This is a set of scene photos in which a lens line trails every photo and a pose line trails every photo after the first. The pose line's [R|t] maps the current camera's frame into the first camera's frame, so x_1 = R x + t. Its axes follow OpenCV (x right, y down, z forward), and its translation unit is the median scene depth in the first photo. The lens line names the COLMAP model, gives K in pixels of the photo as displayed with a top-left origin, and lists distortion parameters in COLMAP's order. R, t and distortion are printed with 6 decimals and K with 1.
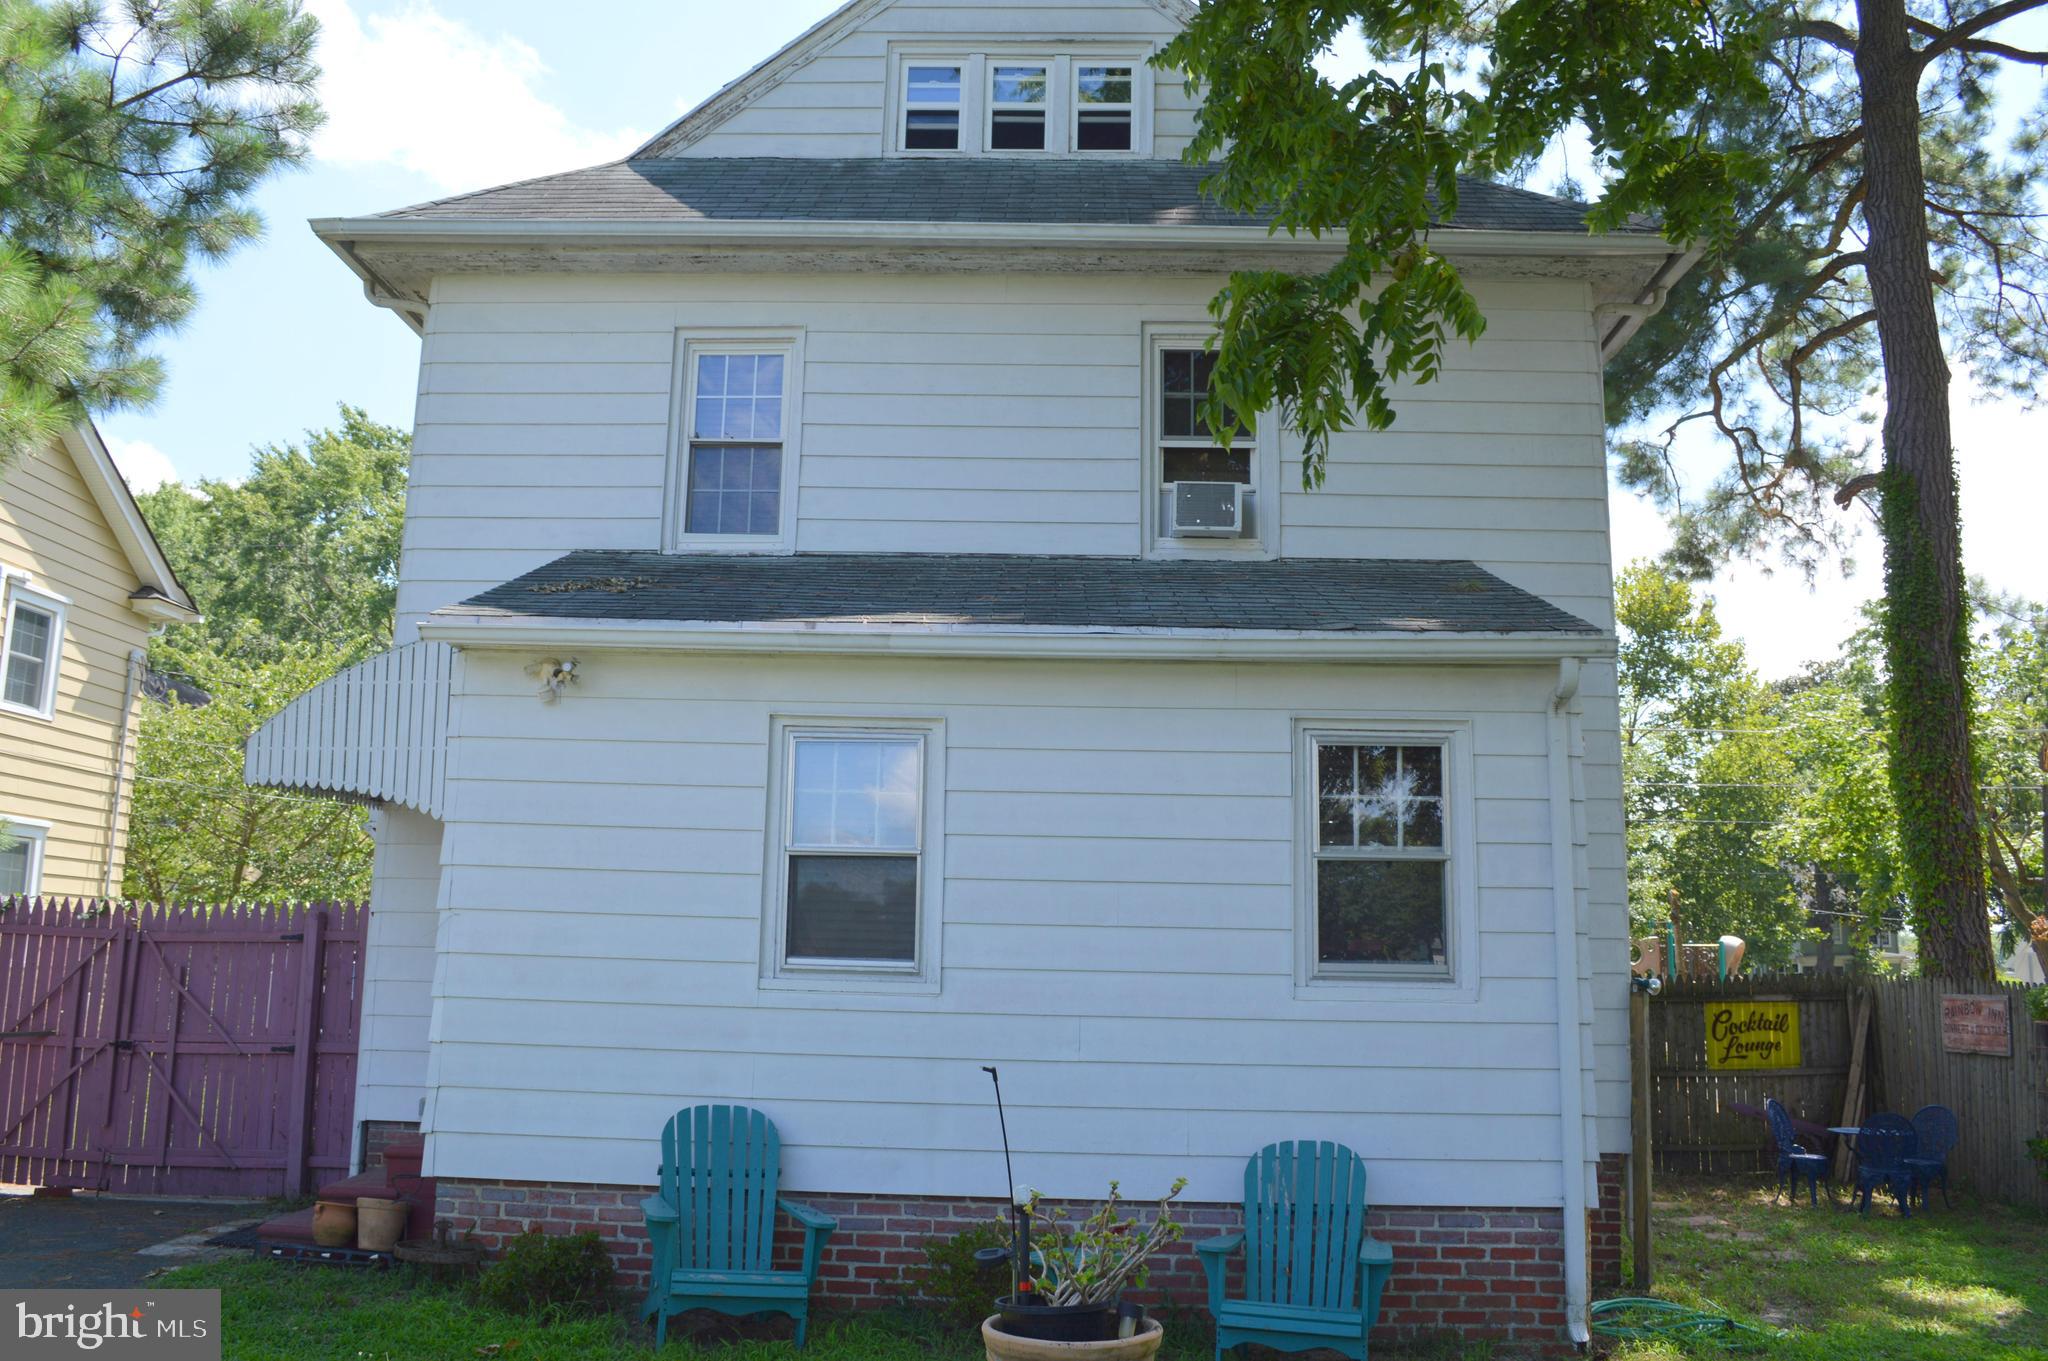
lens RADIAL K [[1628.5, 0, 1000.1], [0, 1628.5, 679.3], [0, 0, 1]] dist [-0.082048, 0.006857]
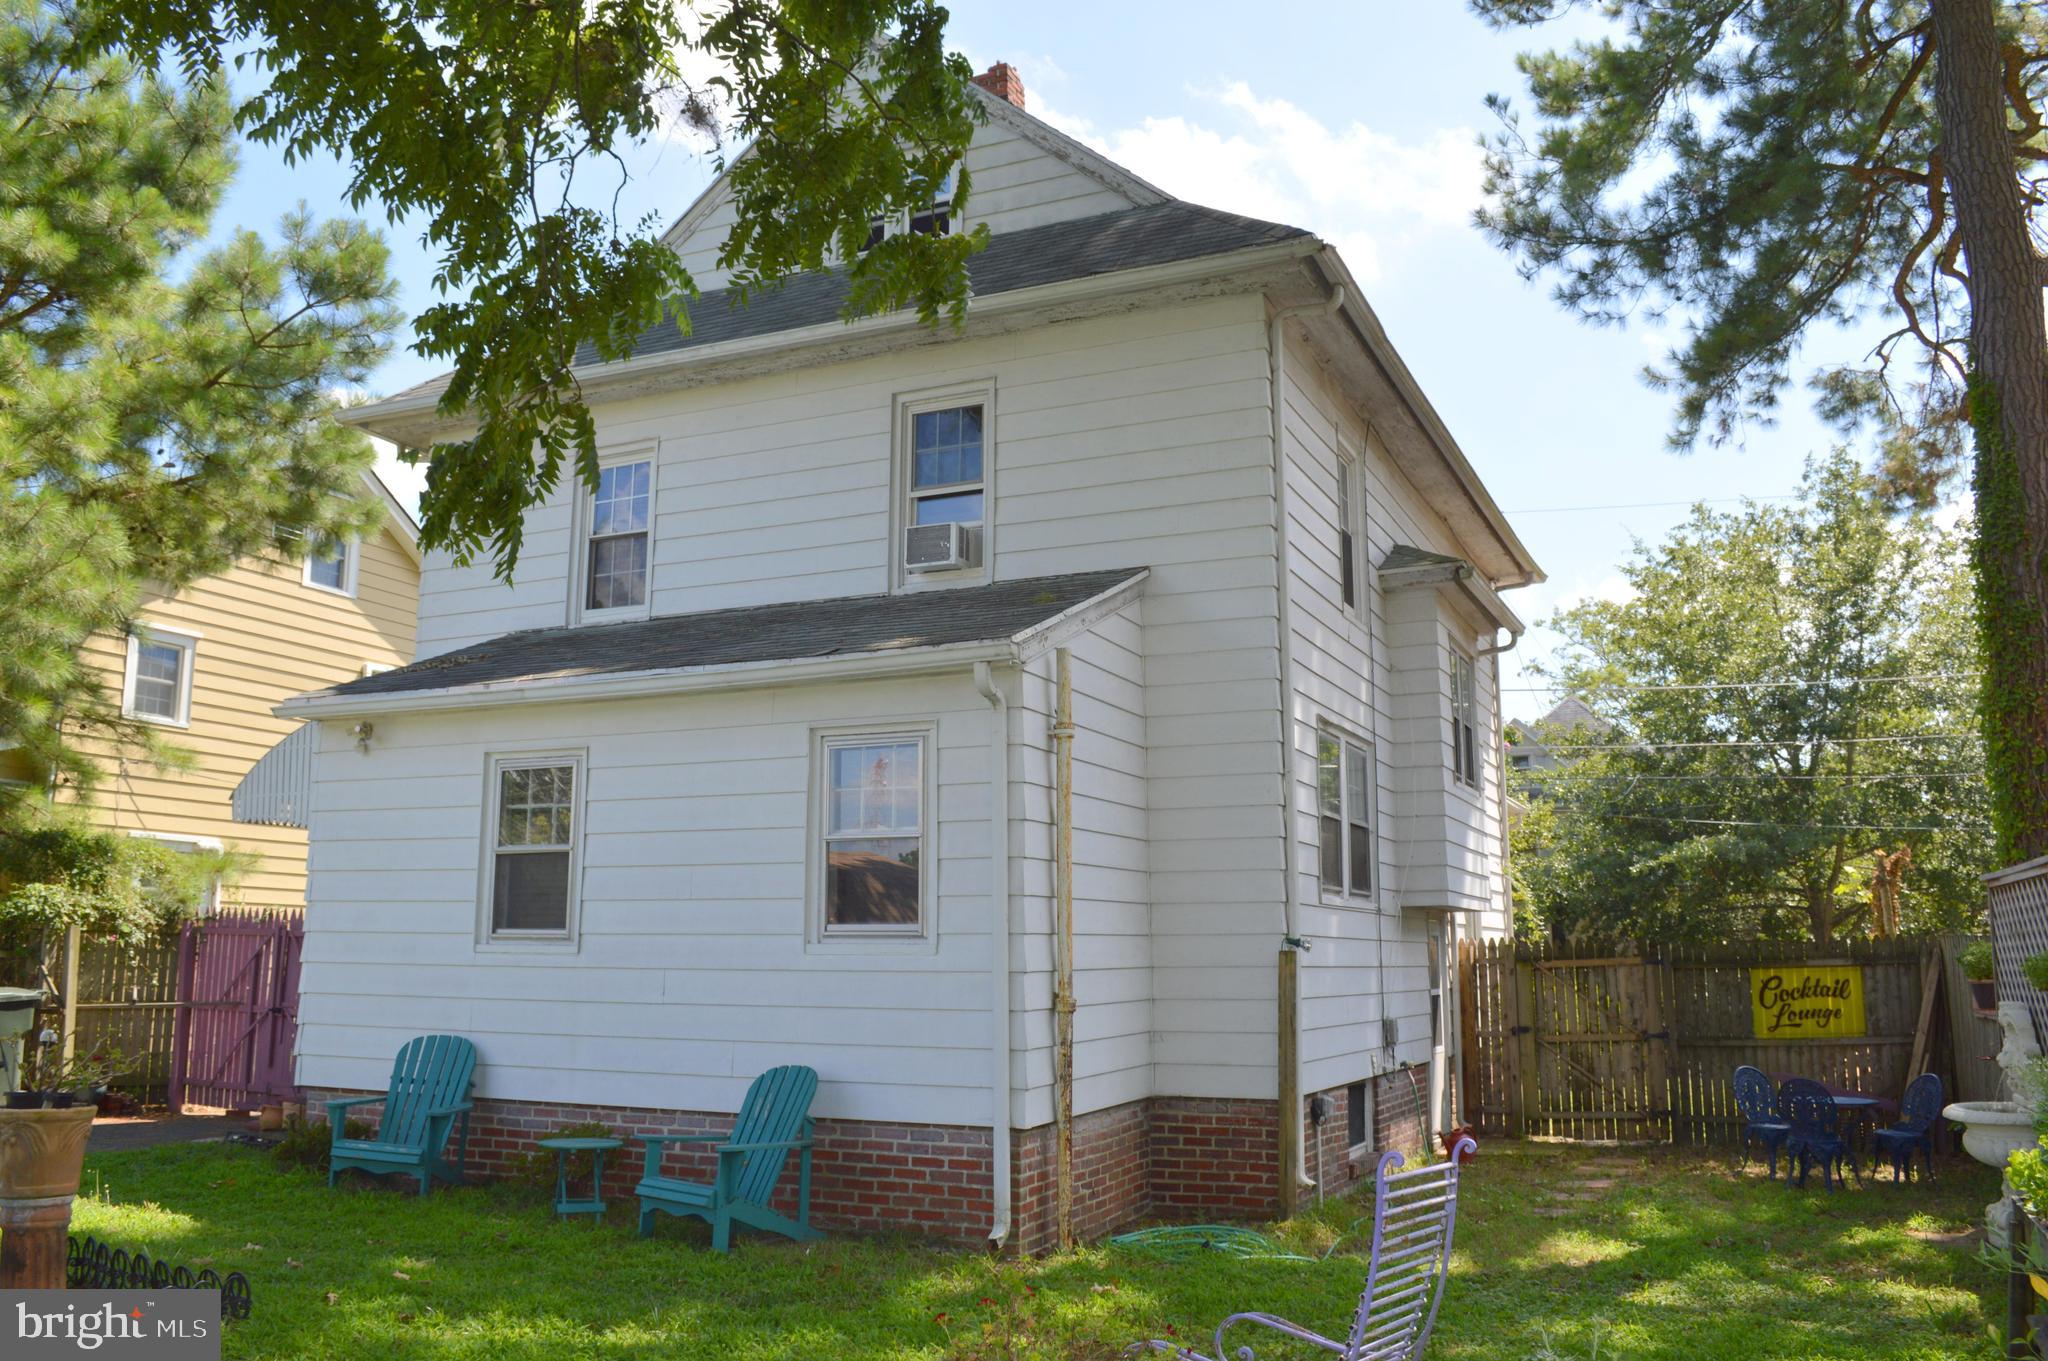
lens RADIAL K [[1628.5, 0, 1000.1], [0, 1628.5, 679.3], [0, 0, 1]] dist [-0.082048, 0.006857]
pose [[0.924097, -0.082847, -0.373070, 0.775643], [0.081861, 0.996472, -0.018512, 0.021095], [0.373287, -0.013433, 0.927619, -0.099166]]
